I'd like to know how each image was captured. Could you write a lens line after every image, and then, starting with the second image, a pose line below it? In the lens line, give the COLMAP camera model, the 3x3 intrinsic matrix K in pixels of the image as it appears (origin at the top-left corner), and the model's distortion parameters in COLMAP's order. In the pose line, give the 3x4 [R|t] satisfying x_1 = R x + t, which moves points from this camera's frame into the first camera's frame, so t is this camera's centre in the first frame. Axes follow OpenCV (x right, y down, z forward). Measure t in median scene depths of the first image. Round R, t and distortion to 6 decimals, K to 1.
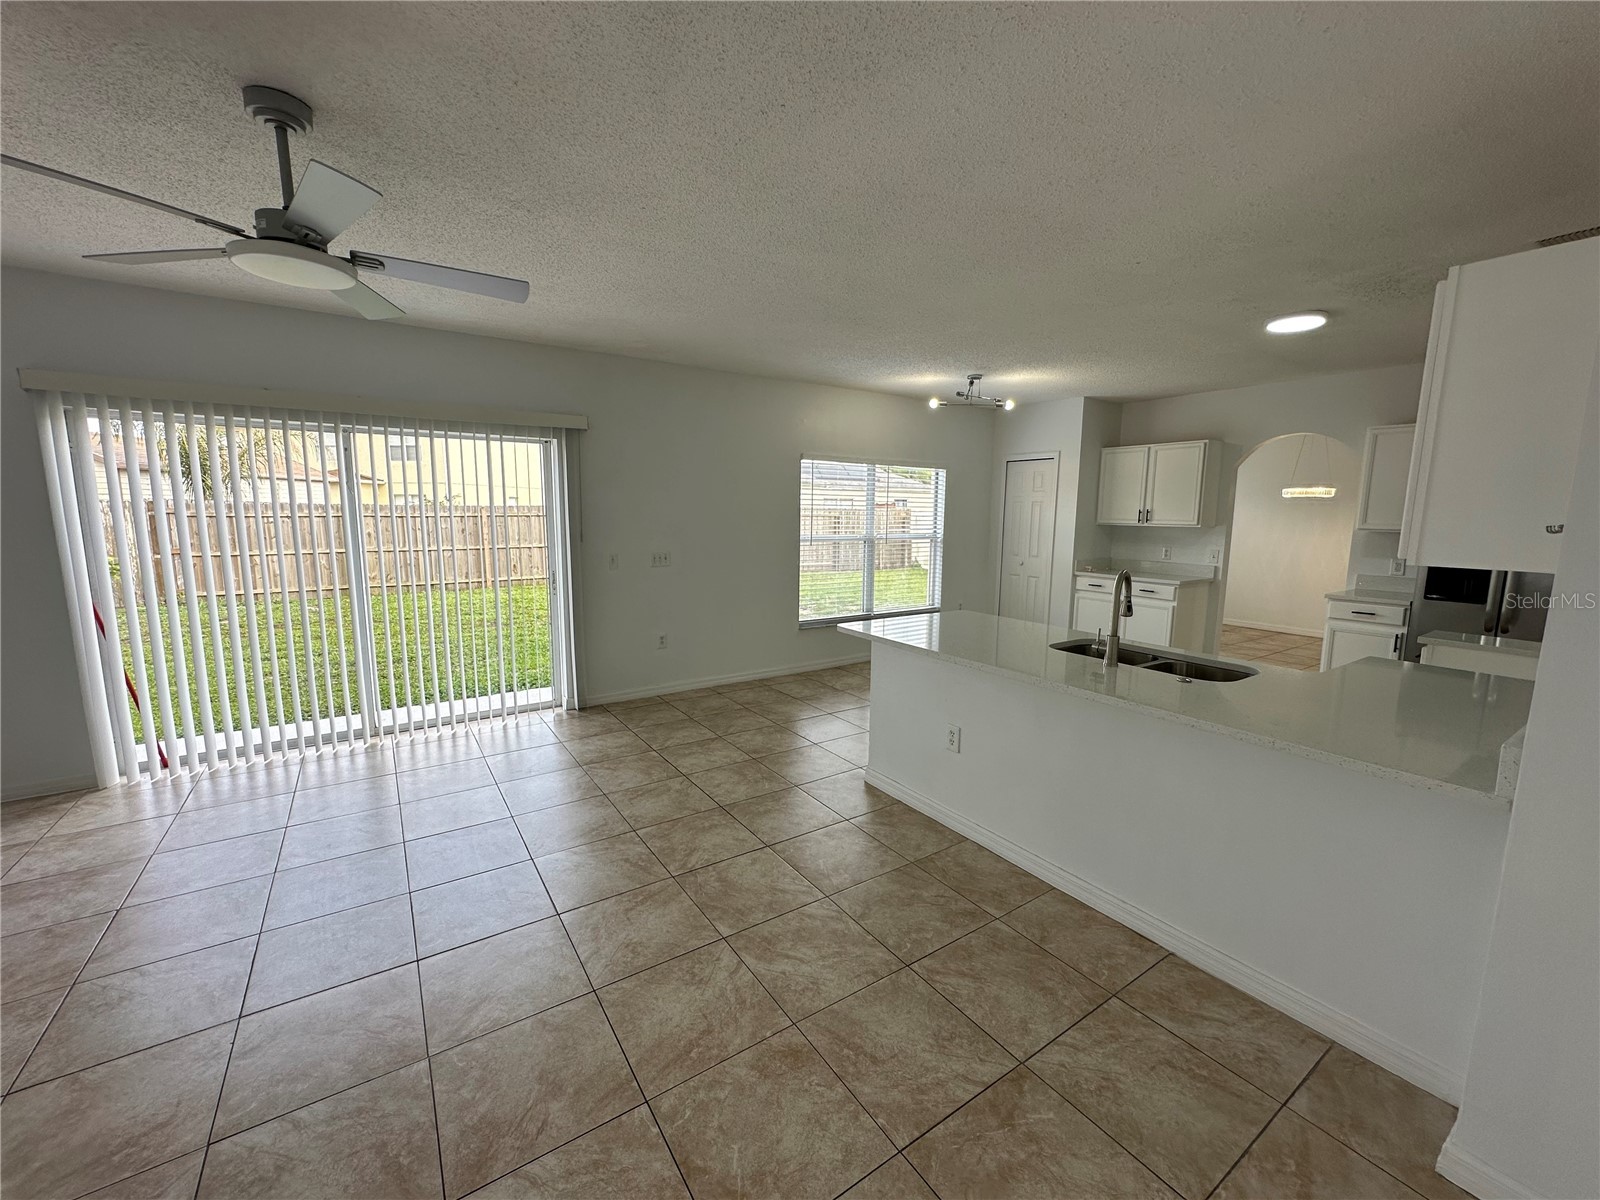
lens RADIAL K [[638.3, 0, 791.7], [0, 638.3, 595.0], [0, 0, 1]] dist [0.008074, -0.000107]
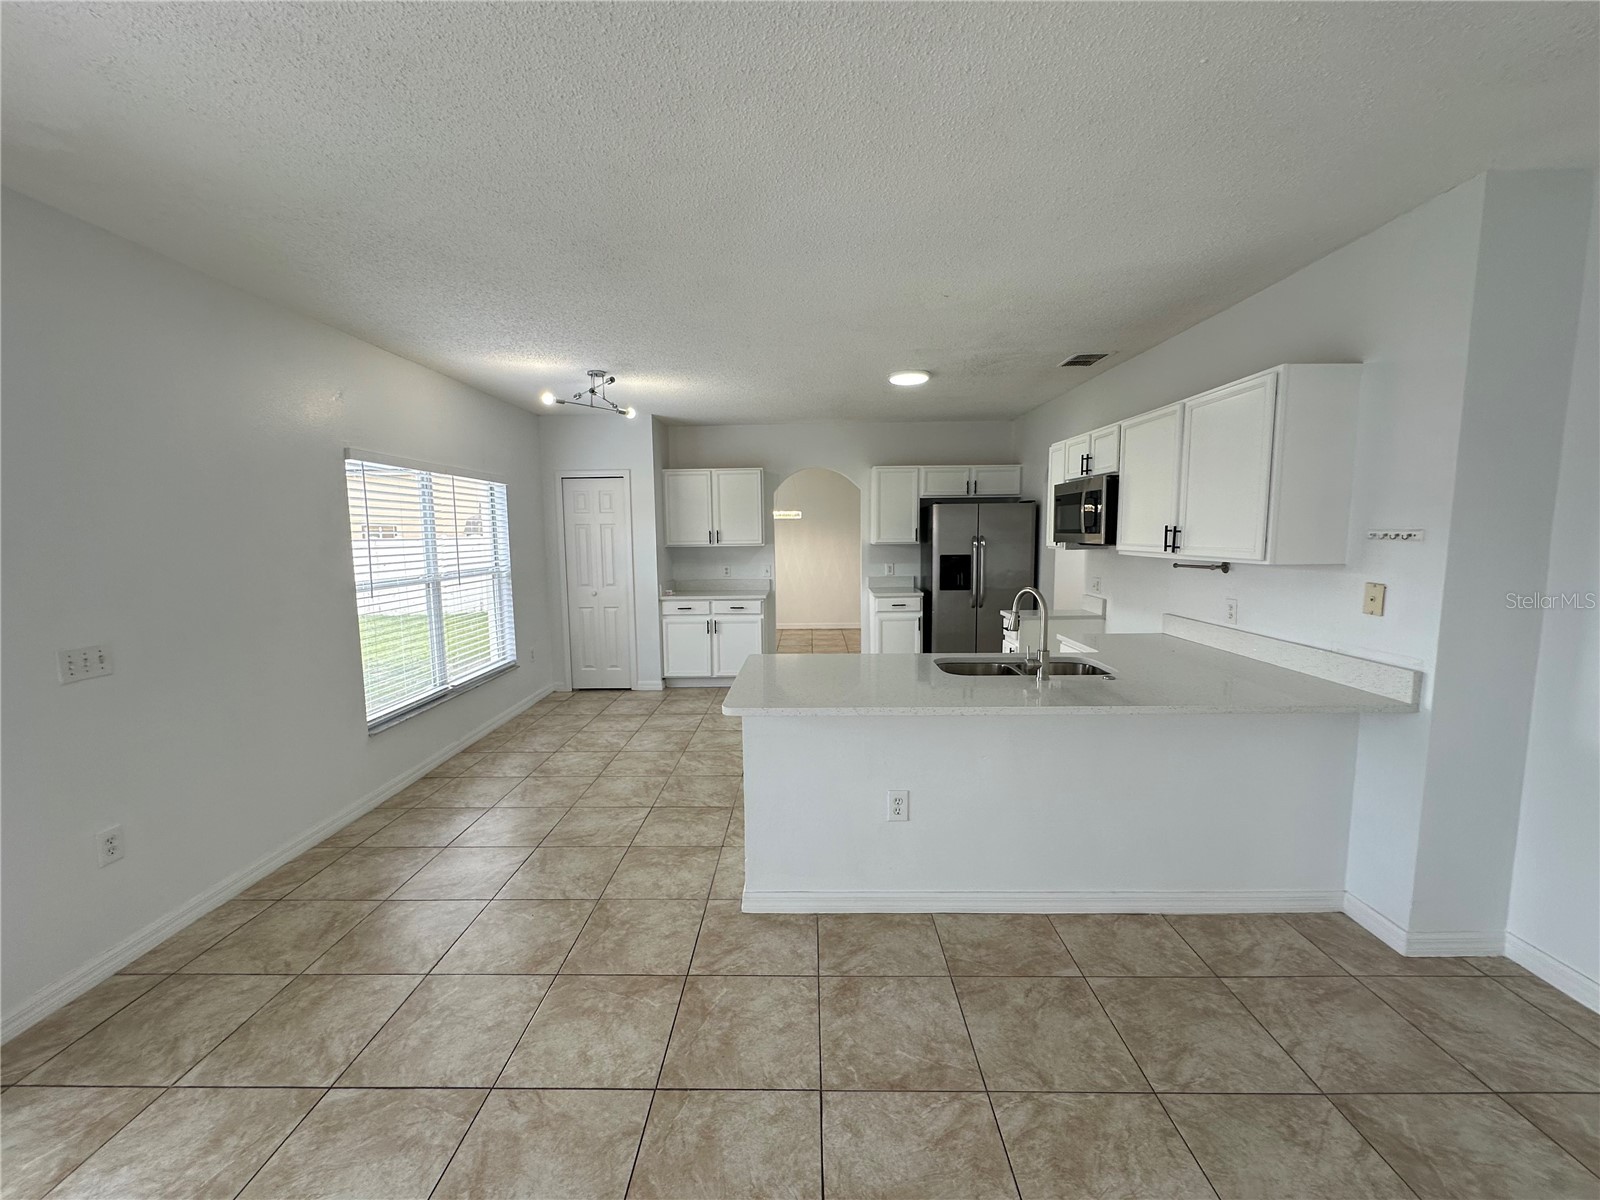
lens RADIAL K [[641.3, 0, 800.0], [0, 641.3, 600.0], [0, 0, 1]] dist [0.000181, -0.000311]
pose [[0.567557, -0.105157, 0.816591, -0.265906], [0.126435, 0.991178, 0.039763, -0.051761], [-0.813569, 0.080678, 0.575845, 0.334304]]
